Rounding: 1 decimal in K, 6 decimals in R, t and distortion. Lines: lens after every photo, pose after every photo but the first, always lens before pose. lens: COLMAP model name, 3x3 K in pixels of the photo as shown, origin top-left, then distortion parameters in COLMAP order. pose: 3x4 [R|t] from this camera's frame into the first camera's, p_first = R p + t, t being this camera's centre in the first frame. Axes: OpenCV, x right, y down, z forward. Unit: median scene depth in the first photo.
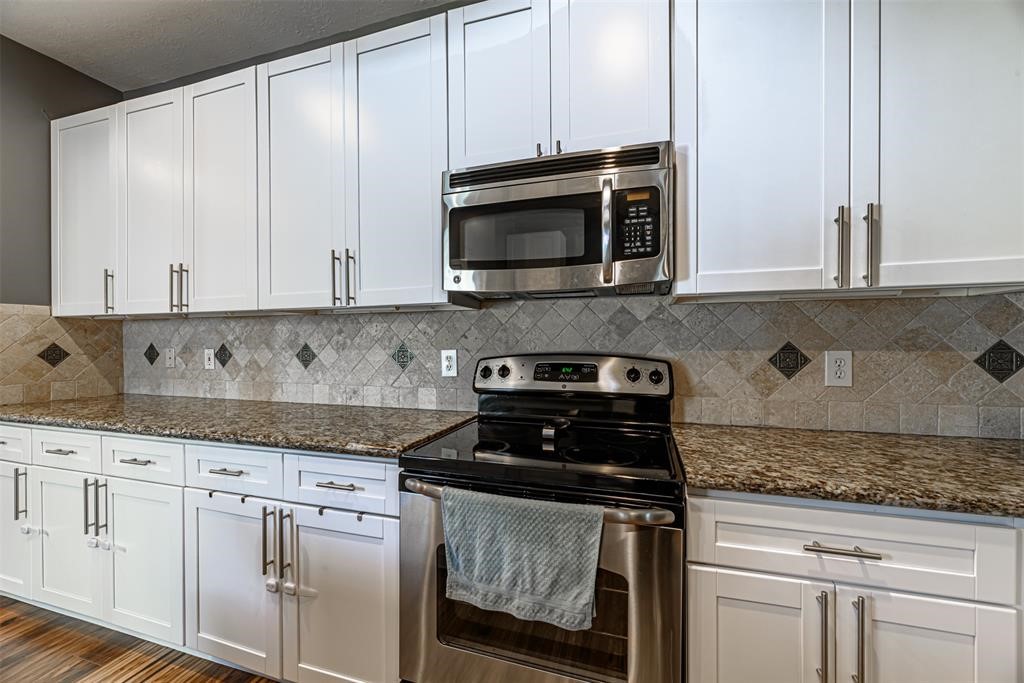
lens RADIAL K [[407.8, 0, 517.3], [0, 407.8, 344.2], [0, 0, 1]] dist [-0.001379, -0.000162]
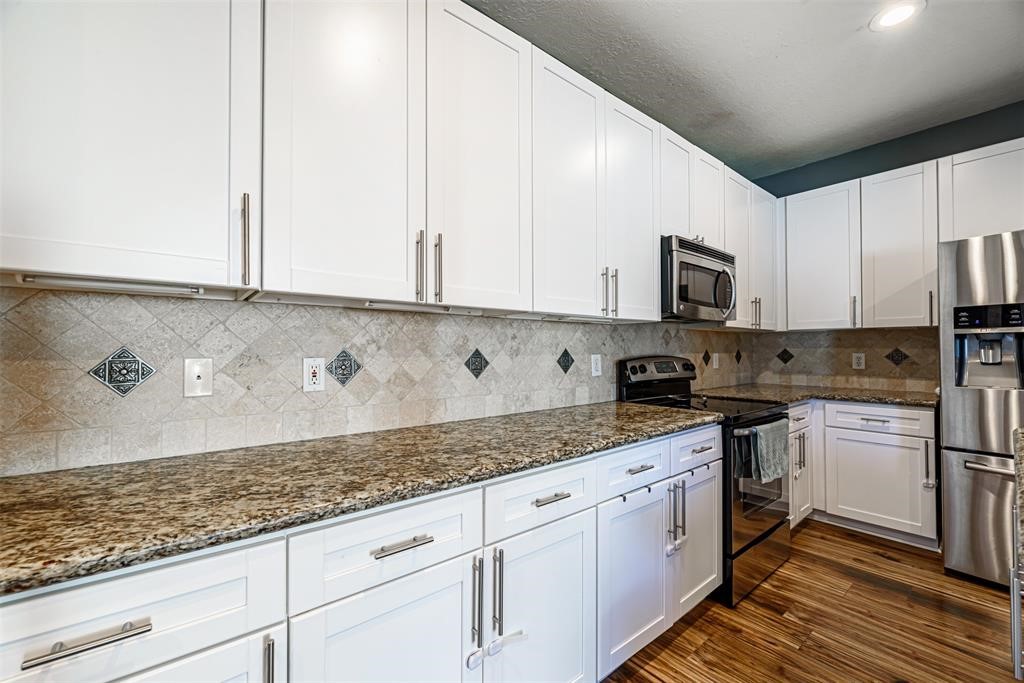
lens RADIAL K [[407.8, 0, 517.3], [0, 407.8, 344.2], [0, 0, 1]] dist [-0.001379, -0.000162]
pose [[0.554028, 0.013429, 0.832390, -1.200051], [0.001696, 0.999850, -0.017259, 0.002682], [-0.832496, 0.010973, 0.553922, 0.452859]]
